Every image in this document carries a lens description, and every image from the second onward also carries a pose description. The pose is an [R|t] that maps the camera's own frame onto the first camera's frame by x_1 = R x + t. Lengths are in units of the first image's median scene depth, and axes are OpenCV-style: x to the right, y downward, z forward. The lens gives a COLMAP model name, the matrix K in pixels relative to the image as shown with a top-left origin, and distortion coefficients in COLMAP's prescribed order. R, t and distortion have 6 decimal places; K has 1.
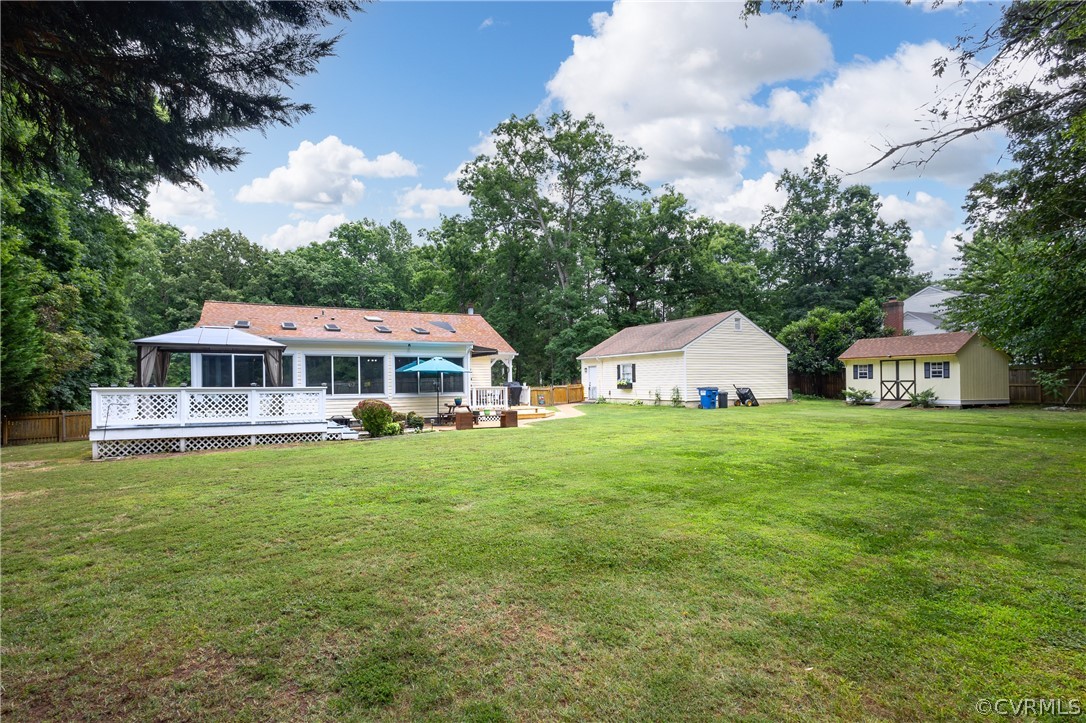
lens RADIAL K [[500.9, 0, 542.8], [0, 500.9, 366.3], [0, 0, 1]] dist [0.001617, -0.000461]
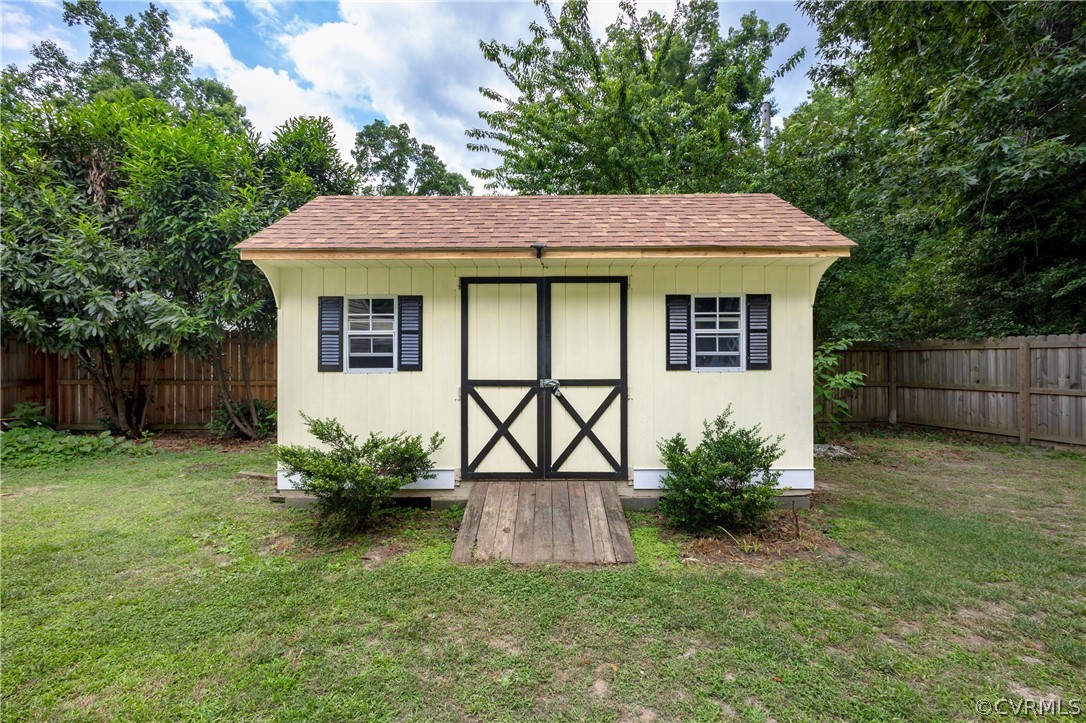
lens RADIAL K [[500.9, 0, 542.8], [0, 500.9, 366.3], [0, 0, 1]] dist [0.001617, -0.000461]
pose [[0.393601, 0.001227, 0.919281, 0.491543], [-0.028701, 0.999528, 0.010954, 0.019615], [-0.918833, -0.030695, 0.393450, 0.869048]]
